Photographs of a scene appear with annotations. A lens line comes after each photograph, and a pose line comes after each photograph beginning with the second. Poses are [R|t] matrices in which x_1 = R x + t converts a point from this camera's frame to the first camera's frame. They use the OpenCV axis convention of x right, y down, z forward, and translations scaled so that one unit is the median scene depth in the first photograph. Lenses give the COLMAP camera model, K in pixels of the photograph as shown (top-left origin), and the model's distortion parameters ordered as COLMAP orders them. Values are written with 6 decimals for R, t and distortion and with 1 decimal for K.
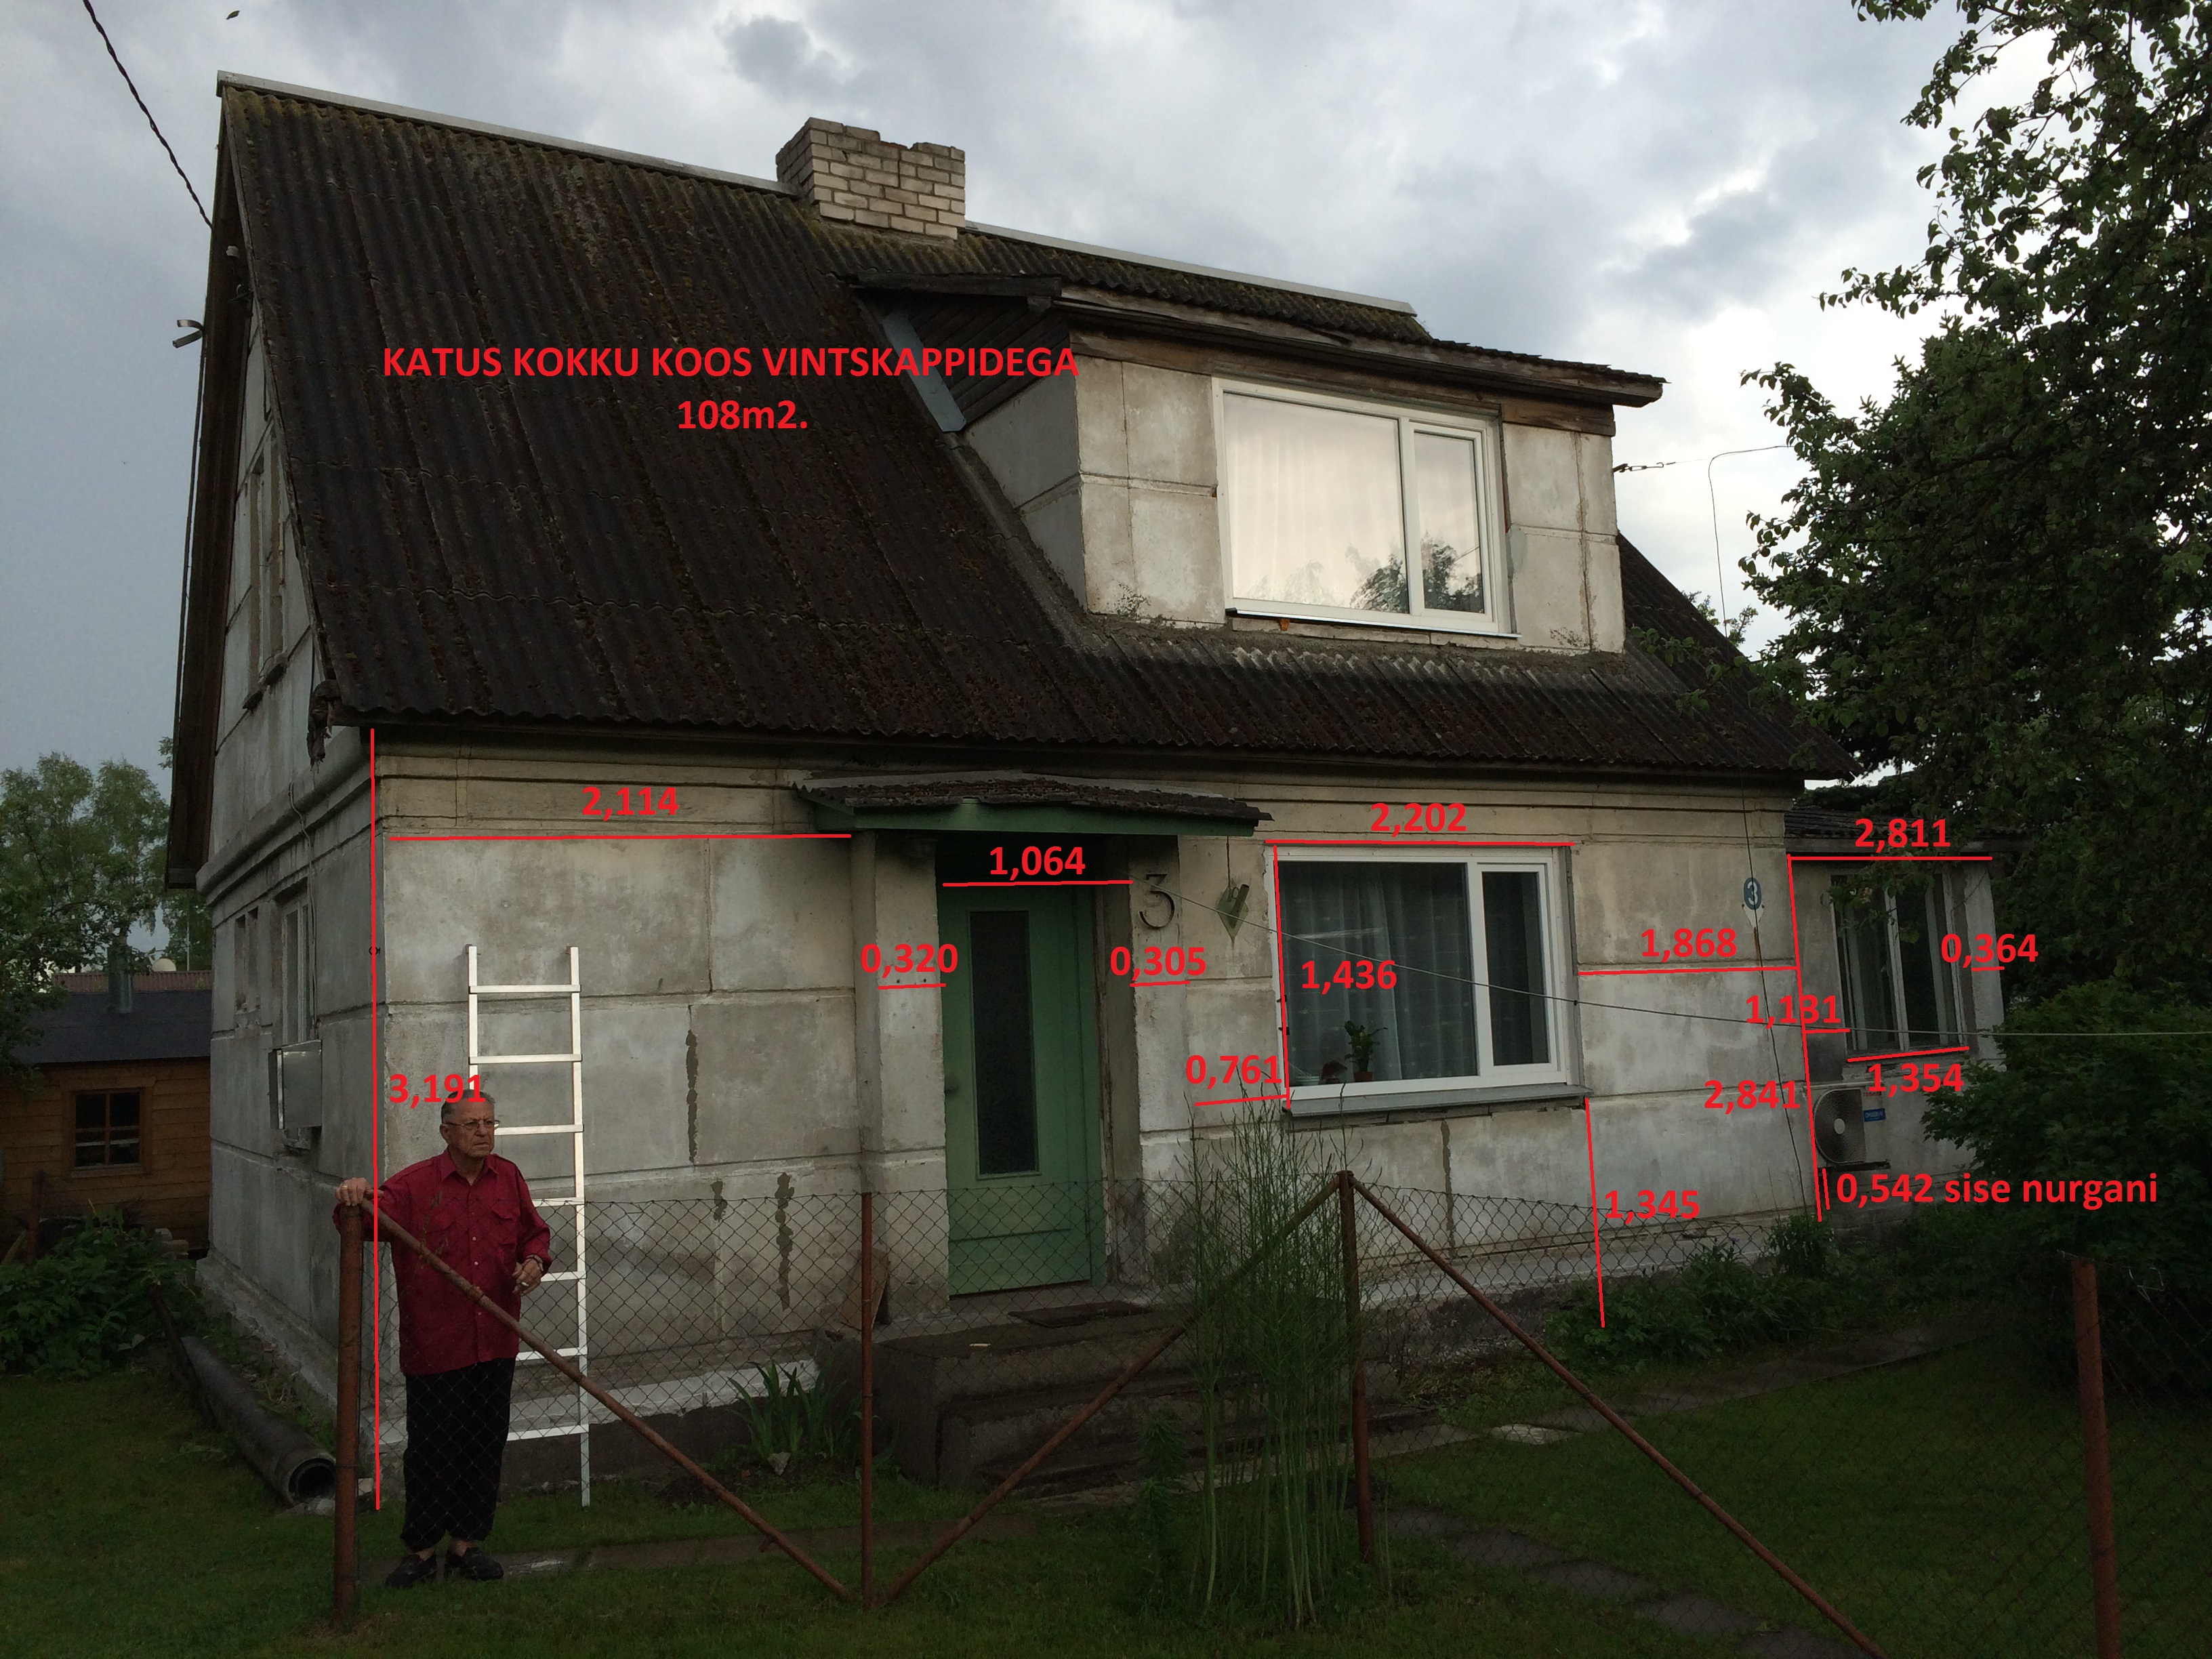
lens RADIAL K [[1921.7, 0, 1113.4], [0, 1921.7, 852.2], [0, 0, 1]] dist [0.061461, -0.082635]
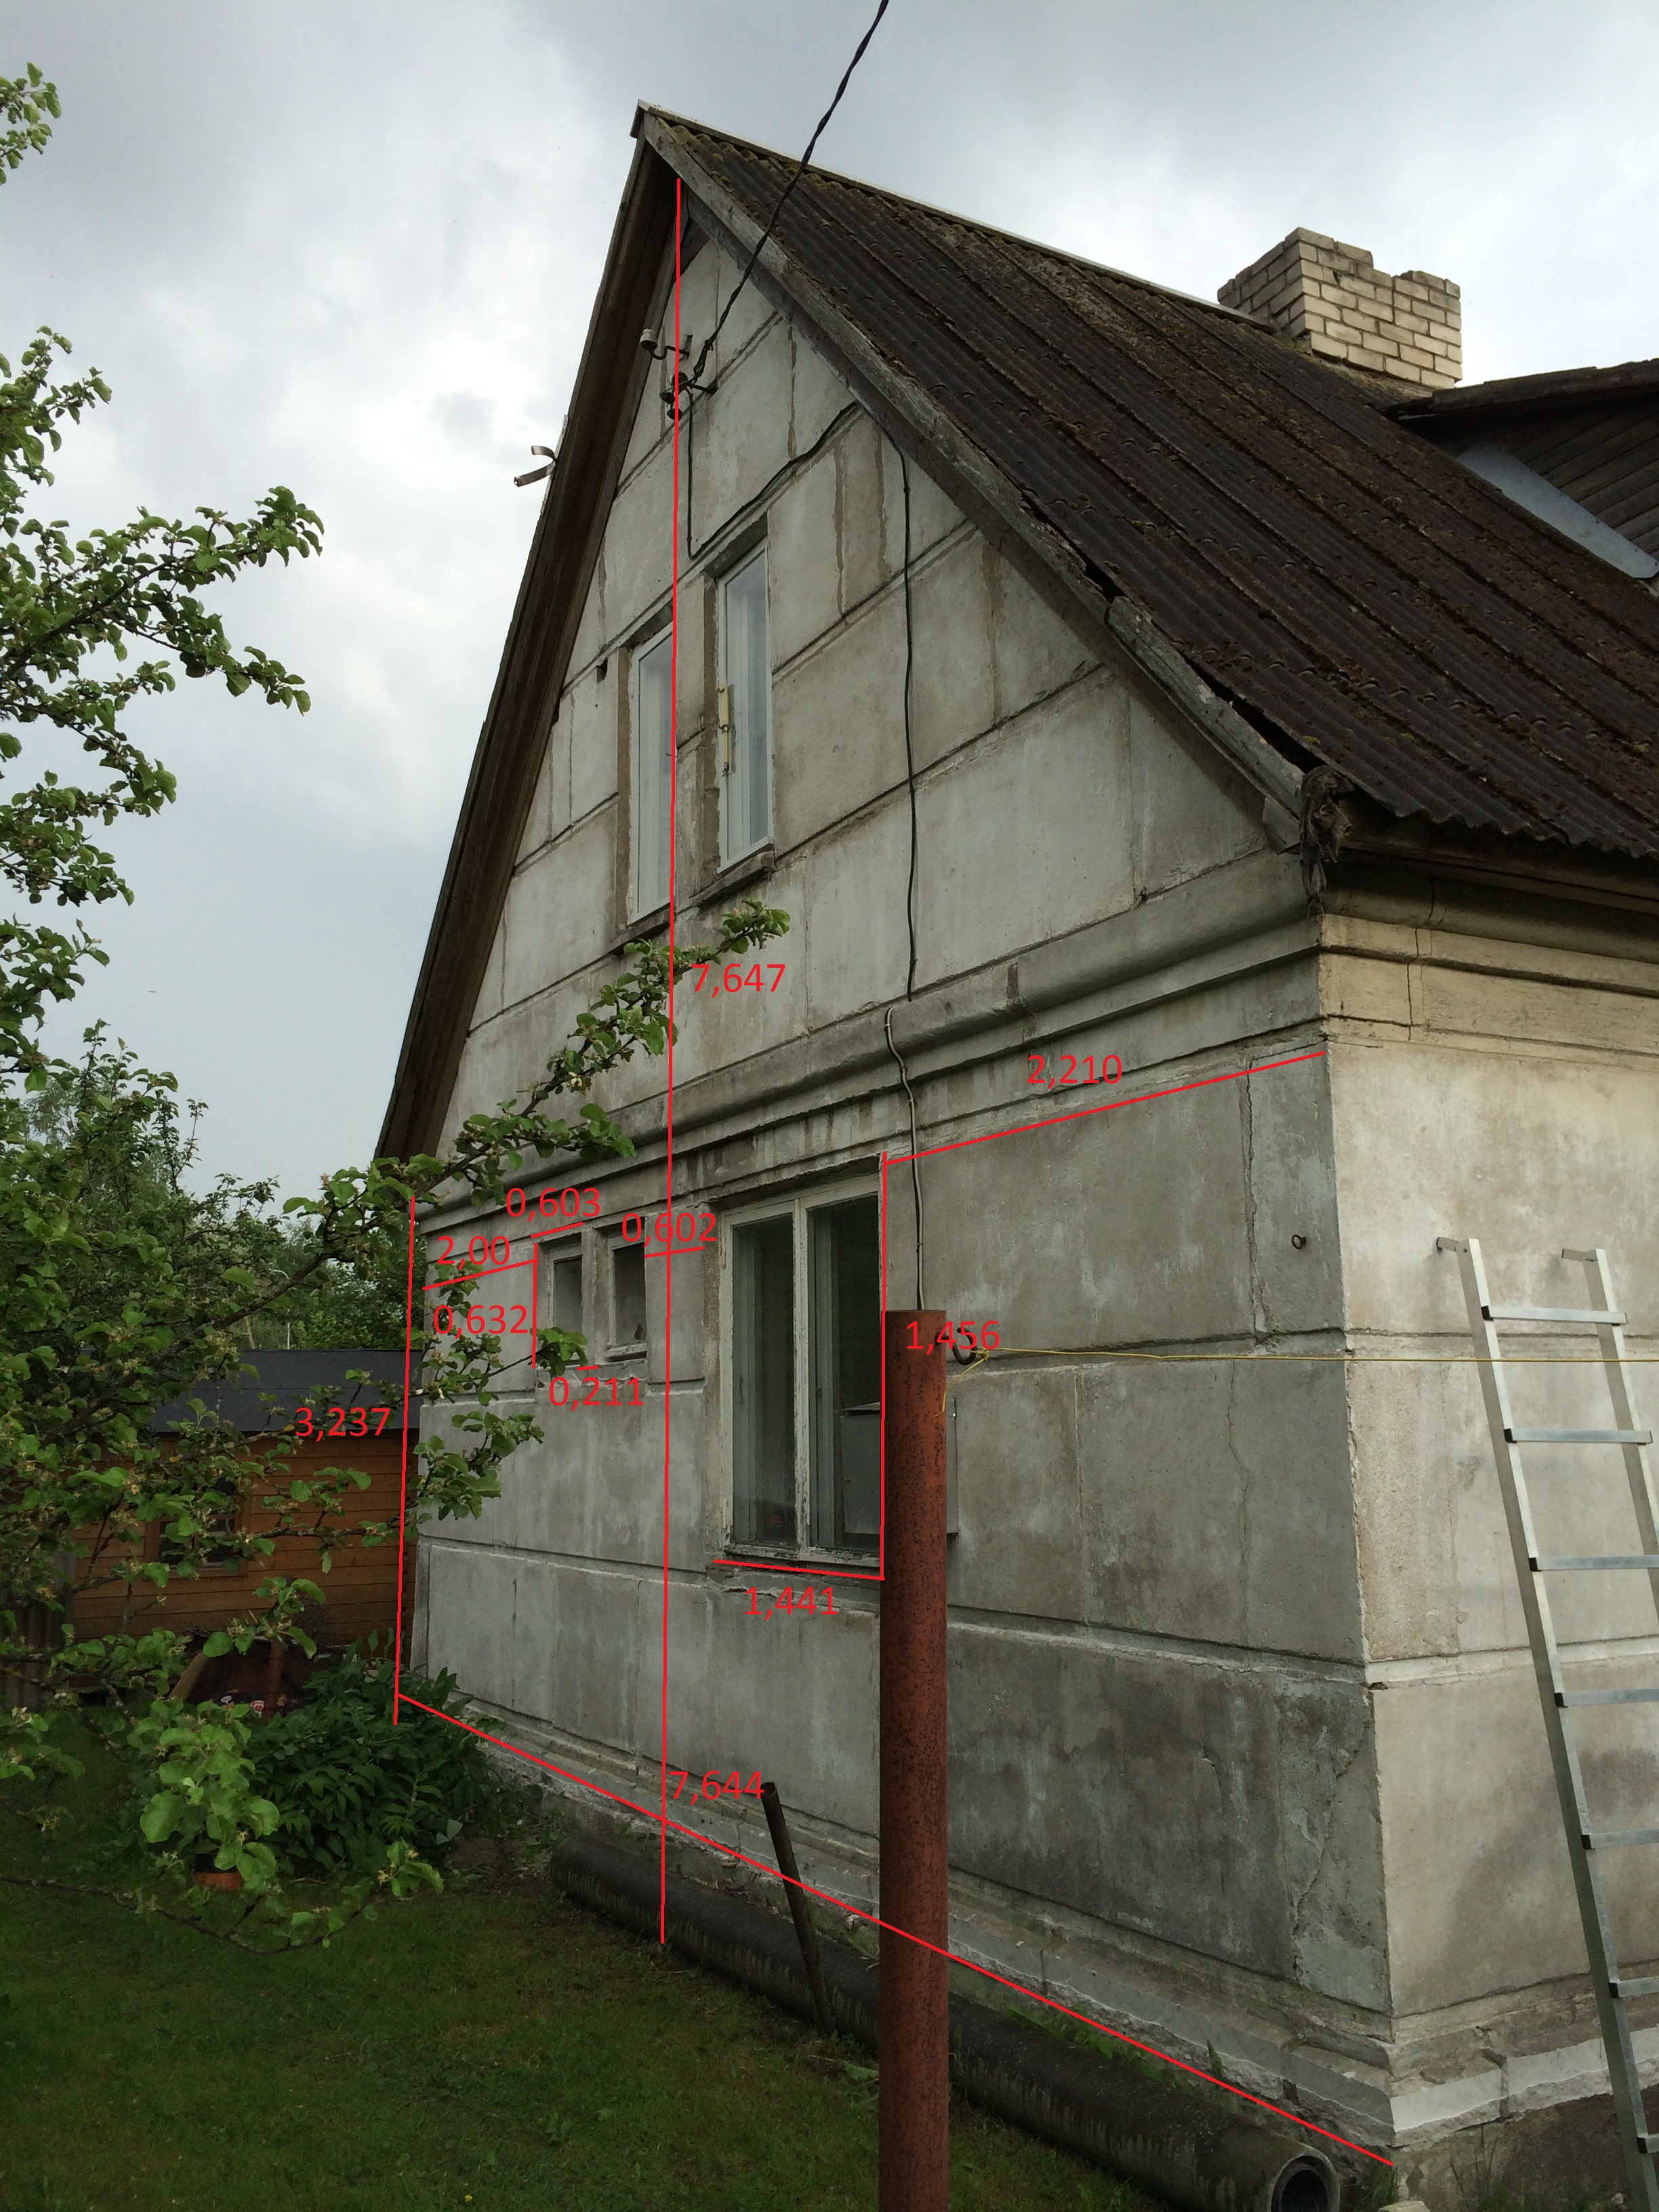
lens RADIAL K [[1921.7, 0, 829.5], [0, 1921.7, 1106.0], [0, 0, 1]] dist [0.061461, -0.082635]
pose [[0.999332, 0.025218, -0.026436, -0.355296], [-0.027230, 0.996523, -0.078738, 0.041691], [0.024358, 0.079405, 0.996545, 0.282415]]
